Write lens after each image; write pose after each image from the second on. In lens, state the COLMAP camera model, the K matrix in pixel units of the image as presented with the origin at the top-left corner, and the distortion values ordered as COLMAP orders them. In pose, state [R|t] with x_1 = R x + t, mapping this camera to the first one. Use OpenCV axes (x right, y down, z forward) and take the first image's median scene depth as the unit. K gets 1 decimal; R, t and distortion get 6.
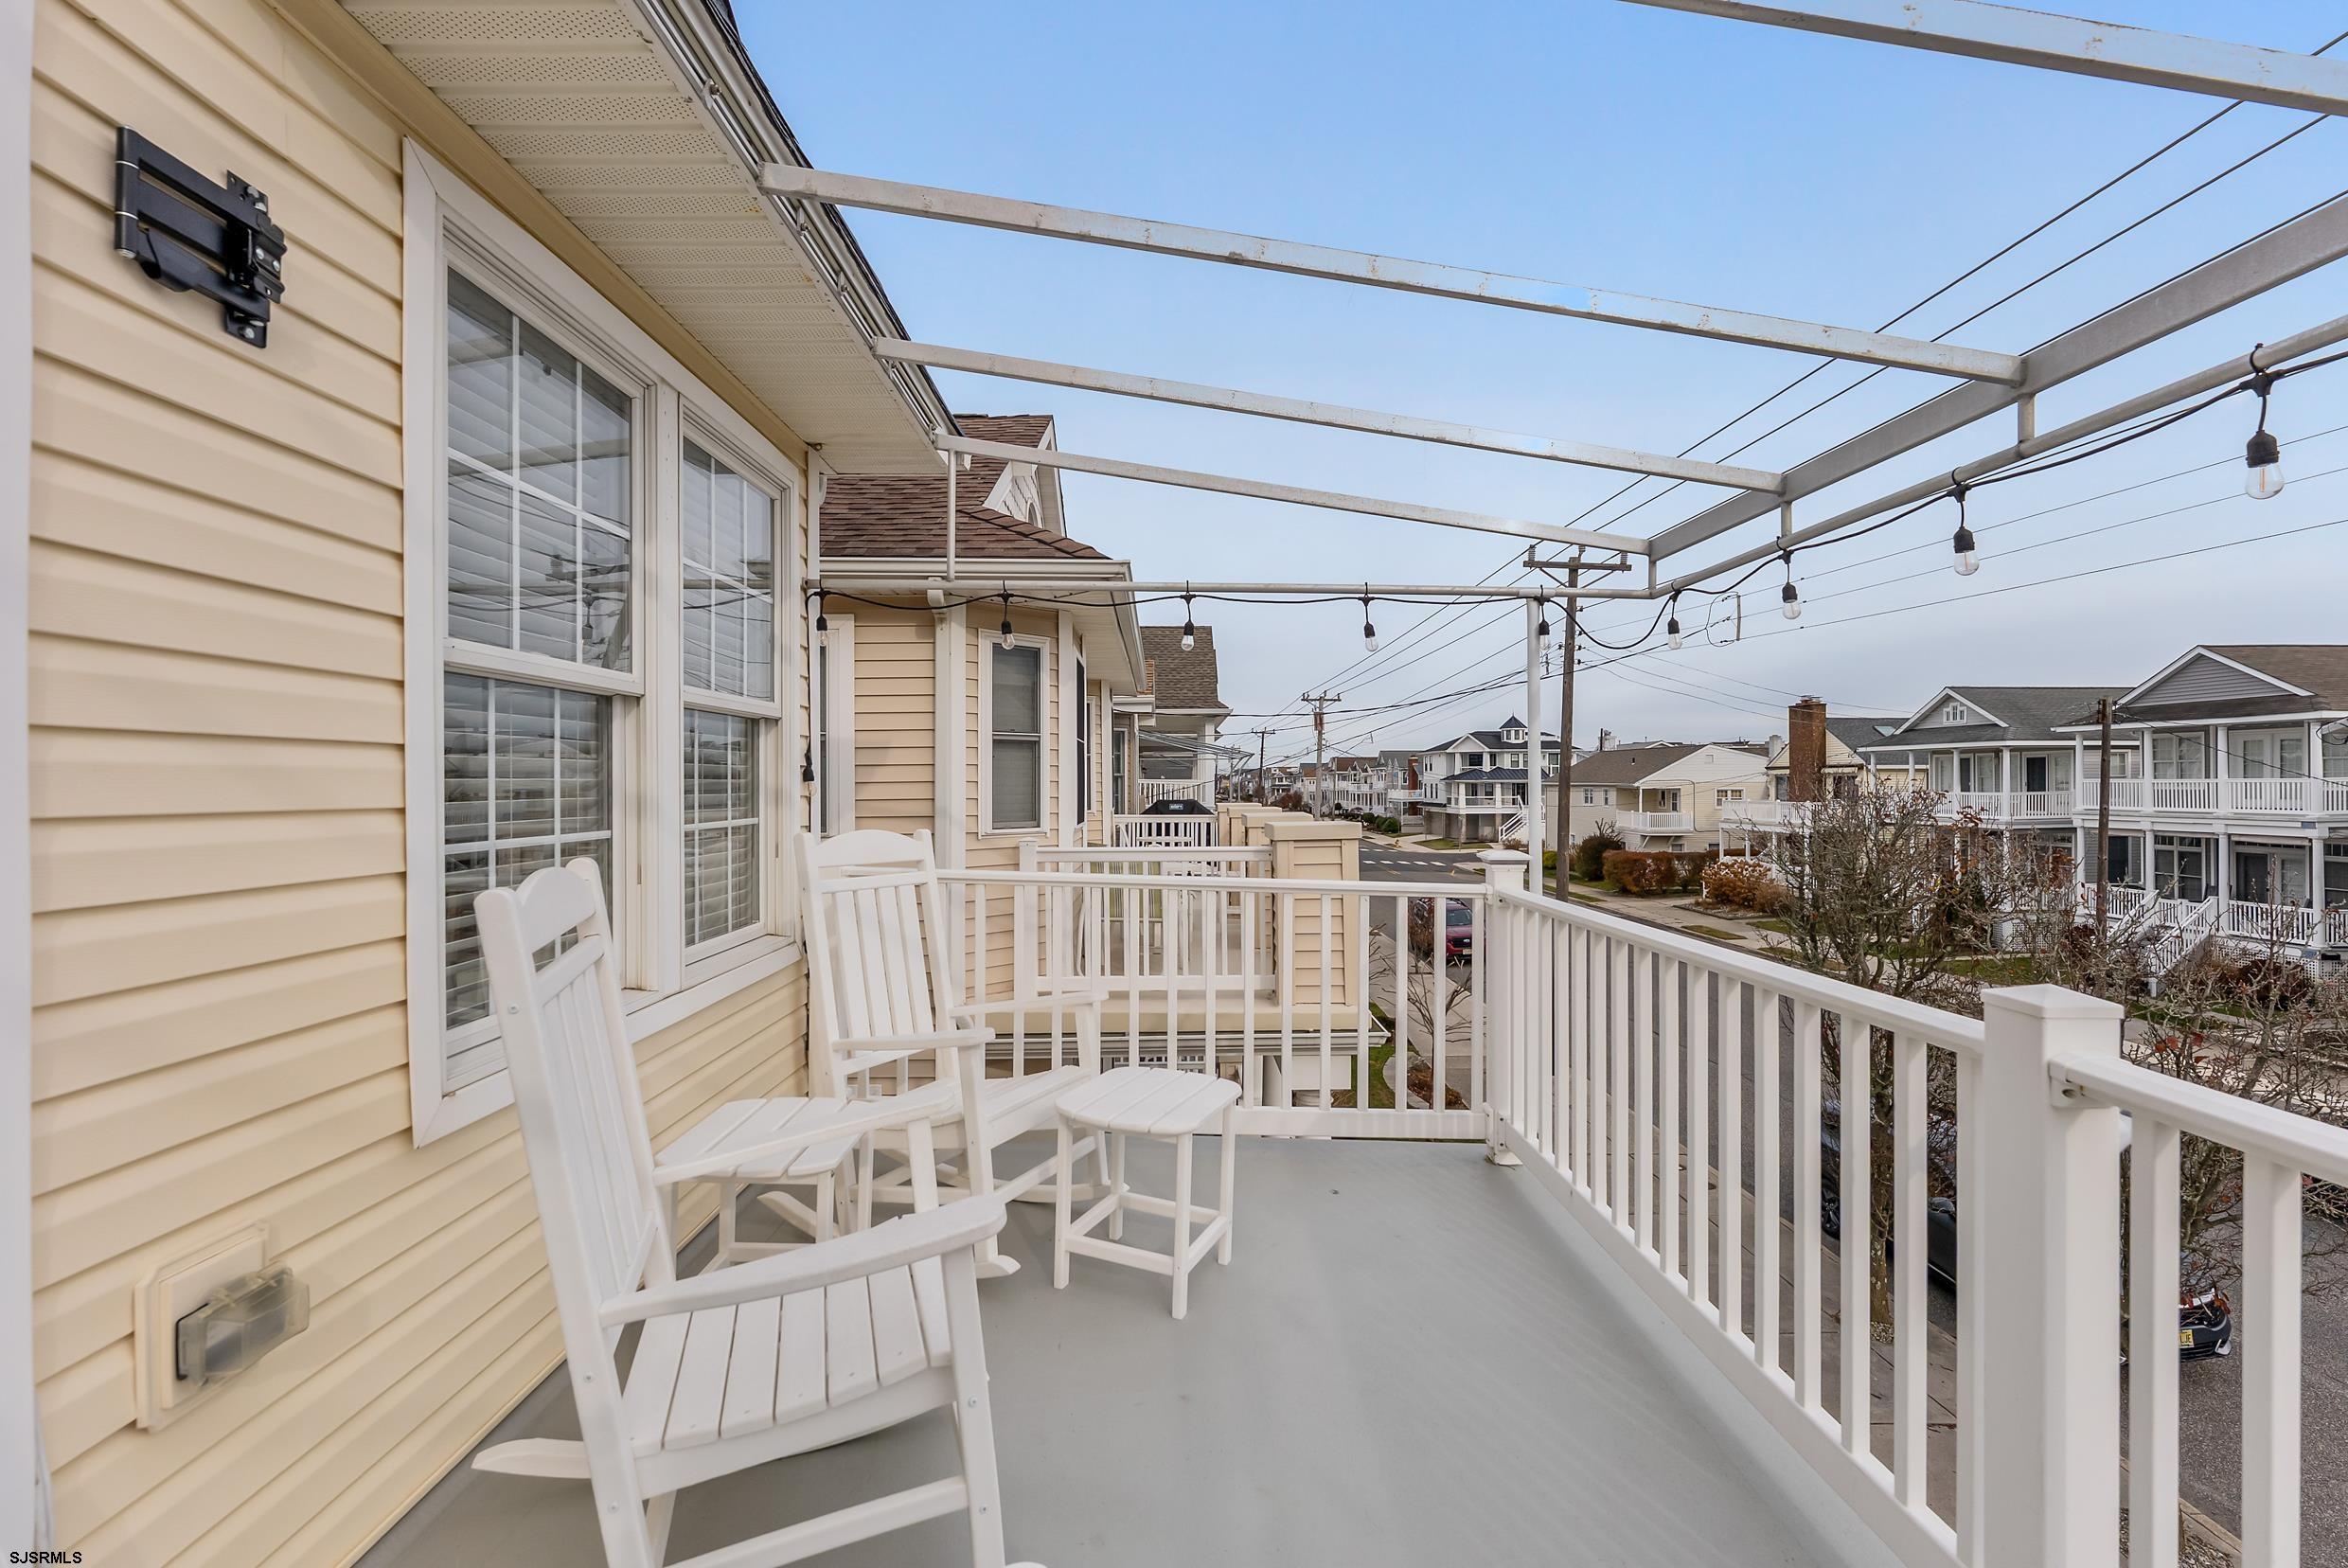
lens RADIAL K [[1088.6, 0, 1171.1], [0, 1088.6, 783.8], [0, 0, 1]] dist [0.000078, 0.000000]
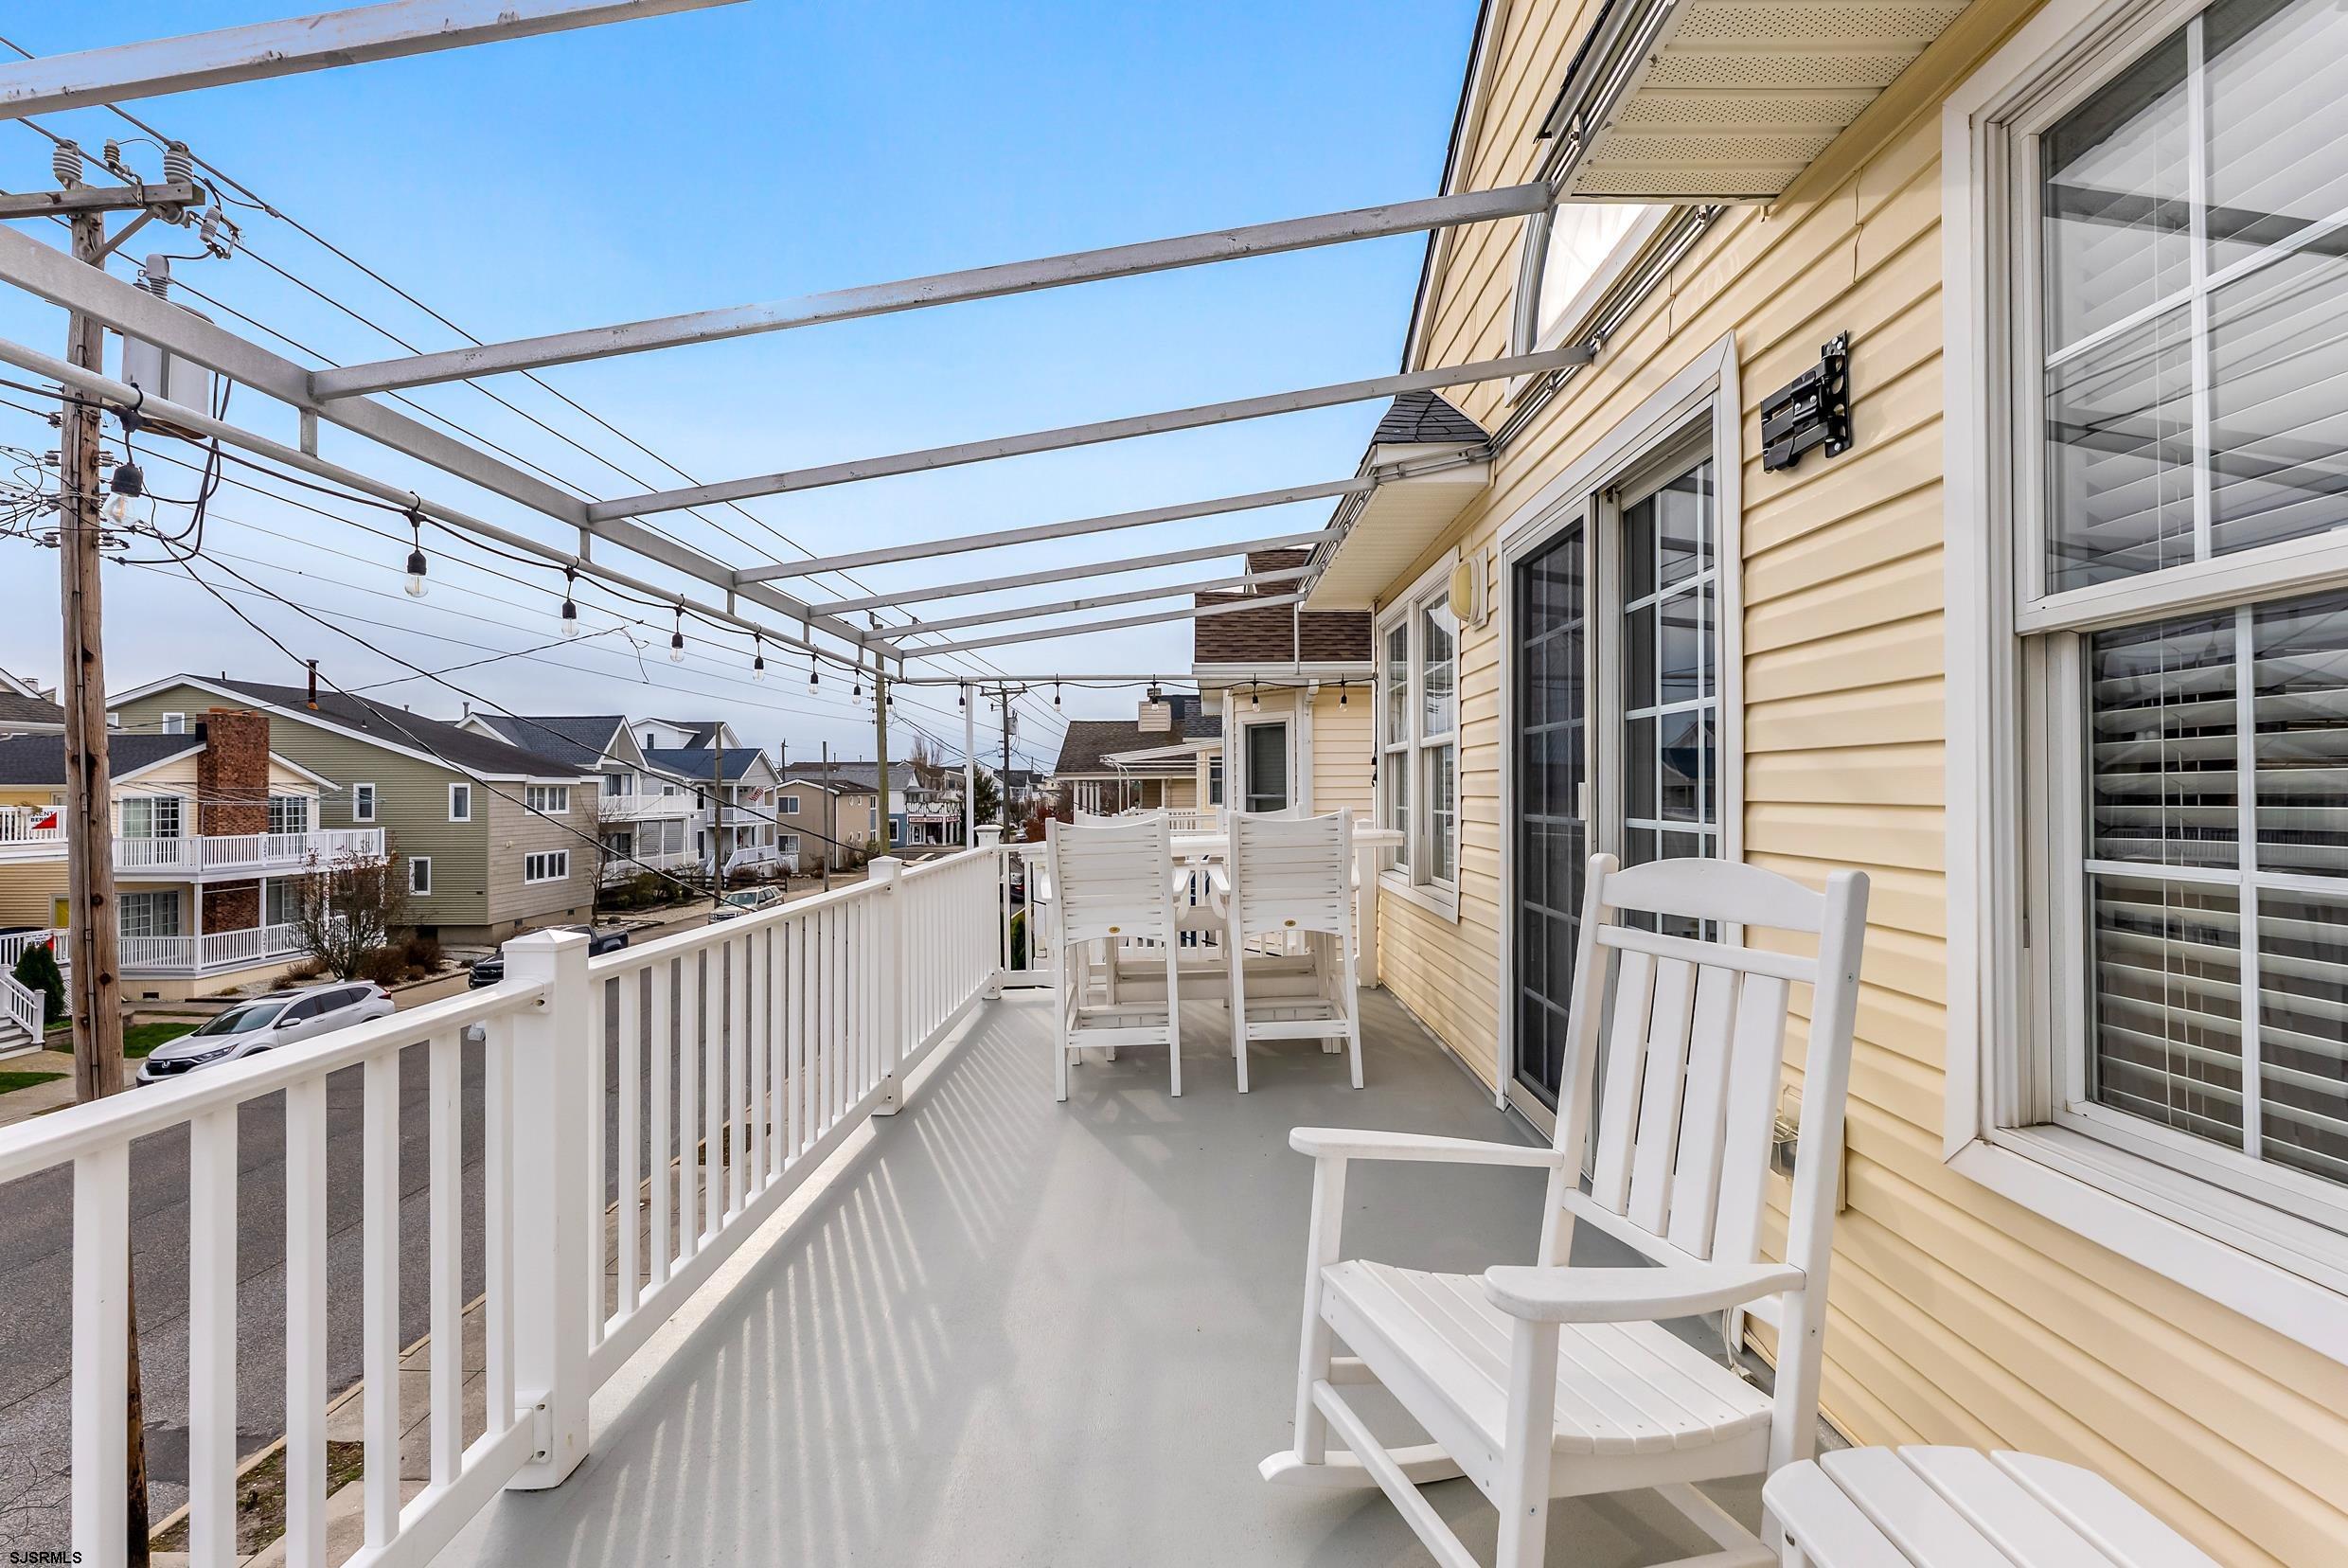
lens RADIAL K [[998.8, 0, 1177.2], [0, 998.8, 783.0], [0, 0, 1]] dist [-0.002508, 0.000304]
pose [[-0.999937, 0.005667, 0.009651, -0.036551], [0.005637, 0.999979, -0.003169, 0.000565], [-0.009669, -0.003114, -0.999948, 2.112490]]
